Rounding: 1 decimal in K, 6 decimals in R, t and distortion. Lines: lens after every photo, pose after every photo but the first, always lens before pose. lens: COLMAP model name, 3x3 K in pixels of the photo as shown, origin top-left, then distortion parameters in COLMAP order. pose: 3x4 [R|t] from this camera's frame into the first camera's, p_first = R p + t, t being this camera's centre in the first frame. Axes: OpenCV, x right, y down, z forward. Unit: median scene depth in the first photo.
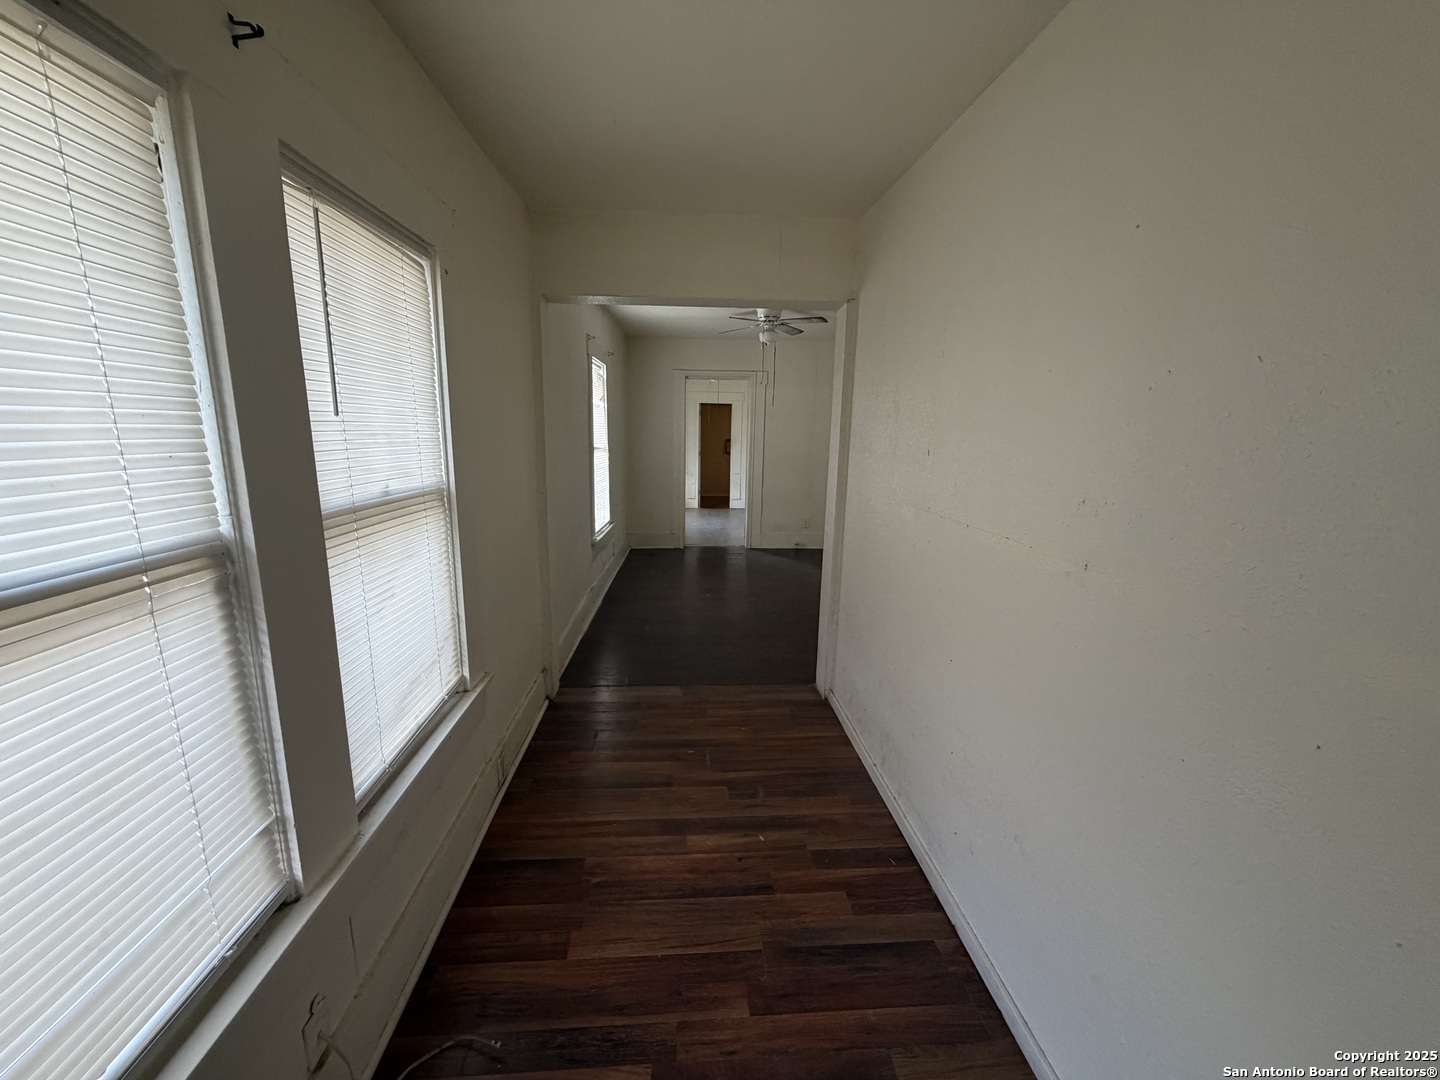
lens RADIAL K [[576.1, 0, 723.8], [0, 576.1, 538.4], [0, 0, 1]] dist [-0.002492, -0.000324]
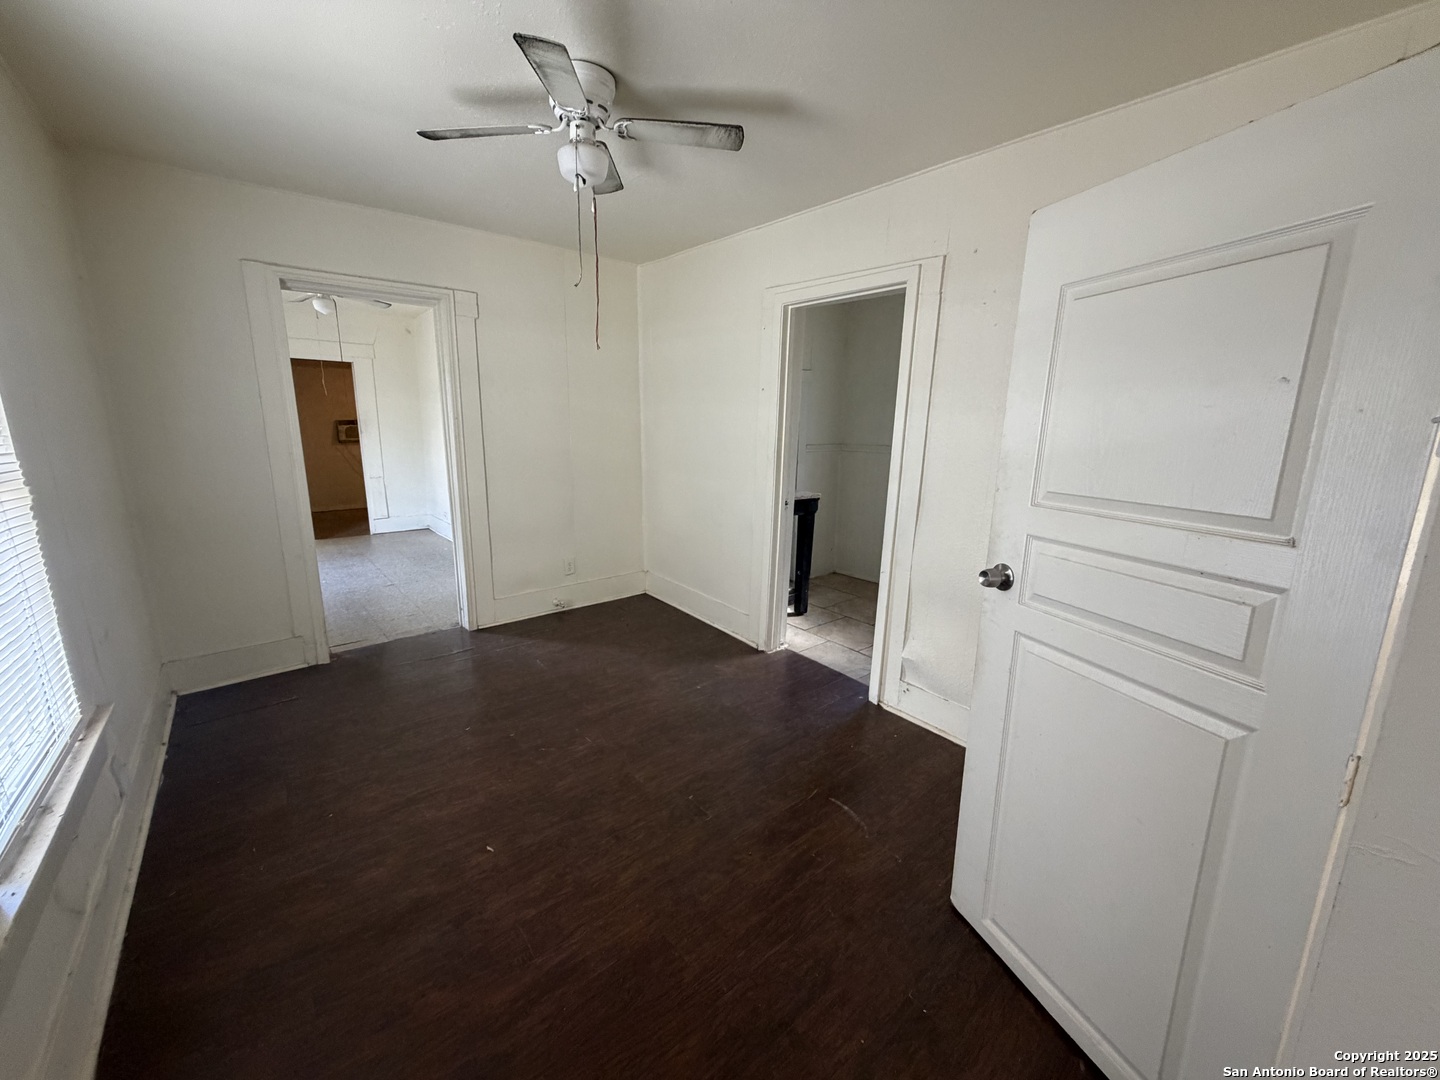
lens RADIAL K [[576.1, 0, 720.0], [0, 576.1, 544.1], [0, 0, 1]] dist [-0.002492, -0.000324]
pose [[0.812305, -0.133273, 0.567802, -0.040700], [0.104469, 0.991045, 0.083161, -0.052452], [-0.573801, -0.008235, 0.818954, 0.270625]]
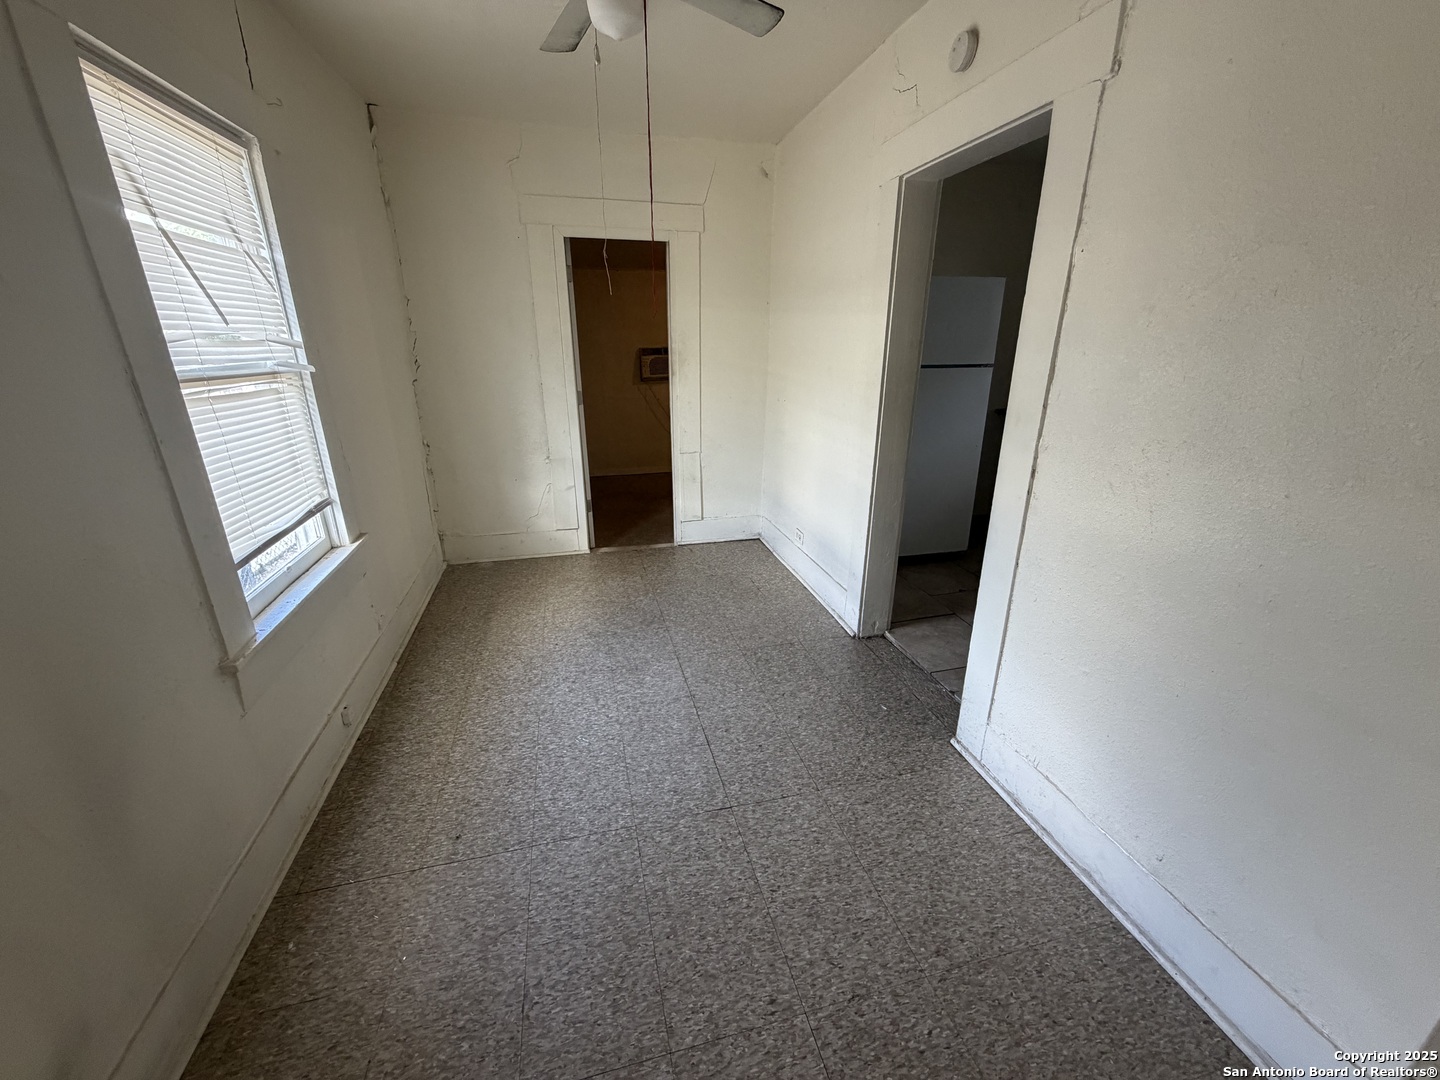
lens RADIAL K [[576.1, 0, 722.2], [0, 576.1, 542.2], [0, 0, 1]] dist [-0.002492, -0.000324]
pose [[0.985692, -0.075578, 0.150663, -0.017030], [0.048294, 0.982999, 0.177148, -0.122354], [-0.161490, -0.167337, 0.972584, 0.654058]]
